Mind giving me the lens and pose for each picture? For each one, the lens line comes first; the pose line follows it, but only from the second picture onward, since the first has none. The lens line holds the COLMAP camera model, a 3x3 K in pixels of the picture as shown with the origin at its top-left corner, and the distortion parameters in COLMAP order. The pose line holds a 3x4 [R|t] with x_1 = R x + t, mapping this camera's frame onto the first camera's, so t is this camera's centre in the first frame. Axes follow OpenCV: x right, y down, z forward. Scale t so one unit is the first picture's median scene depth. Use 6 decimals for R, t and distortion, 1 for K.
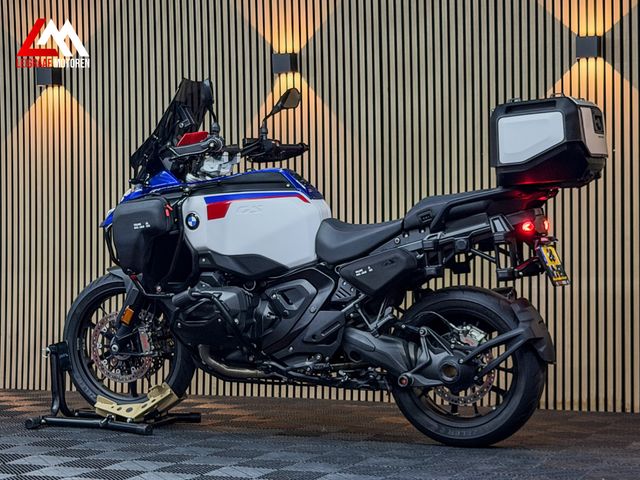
lens RADIAL K [[1425.2, 0, 320.0], [0, 1425.2, 240.0], [0, 0, 1]] dist [0.137230, 0.062490]
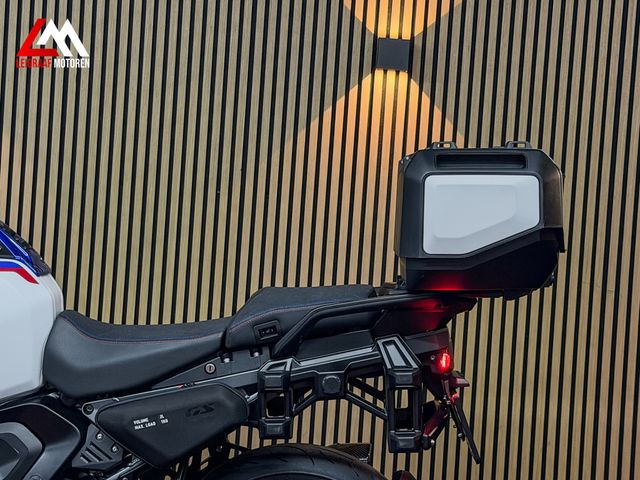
lens RADIAL K [[1425.2, 0, 320.0], [0, 1425.2, 240.0], [0, 0, 1]] dist [0.137230, 0.062490]
pose [[0.918676, 0.068141, 0.389090, -0.124453], [-0.074600, 0.997212, 0.001497, -0.052067], [-0.387903, -0.030402, 0.921199, 0.447285]]
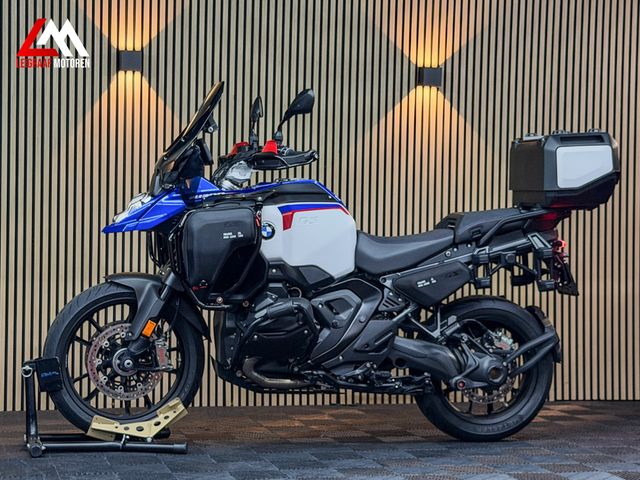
lens RADIAL K [[1425.2, 0, 320.0], [0, 1425.2, 240.0], [0, 0, 1]] dist [0.137230, 0.062490]
pose [[0.797686, 0.014842, 0.602891, -0.645449], [-0.020239, 0.999793, 0.002165, -0.009965], [-0.602734, -0.013928, 0.797821, 0.194381]]
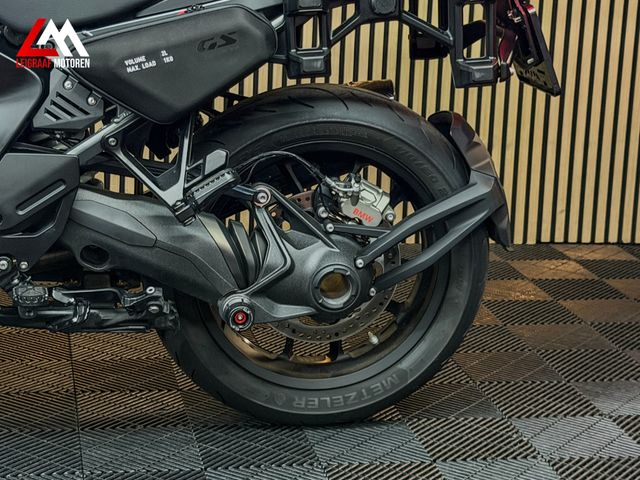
lens RADIAL K [[1425.2, 0, 320.0], [0, 1425.2, 240.0], [0, 0, 1]] dist [0.137230, 0.062490]
pose [[0.826159, -0.087928, 0.556534, -0.152233], [-0.050348, 0.972276, 0.228351, -0.022803], [-0.561183, -0.216675, 0.798828, 0.614113]]
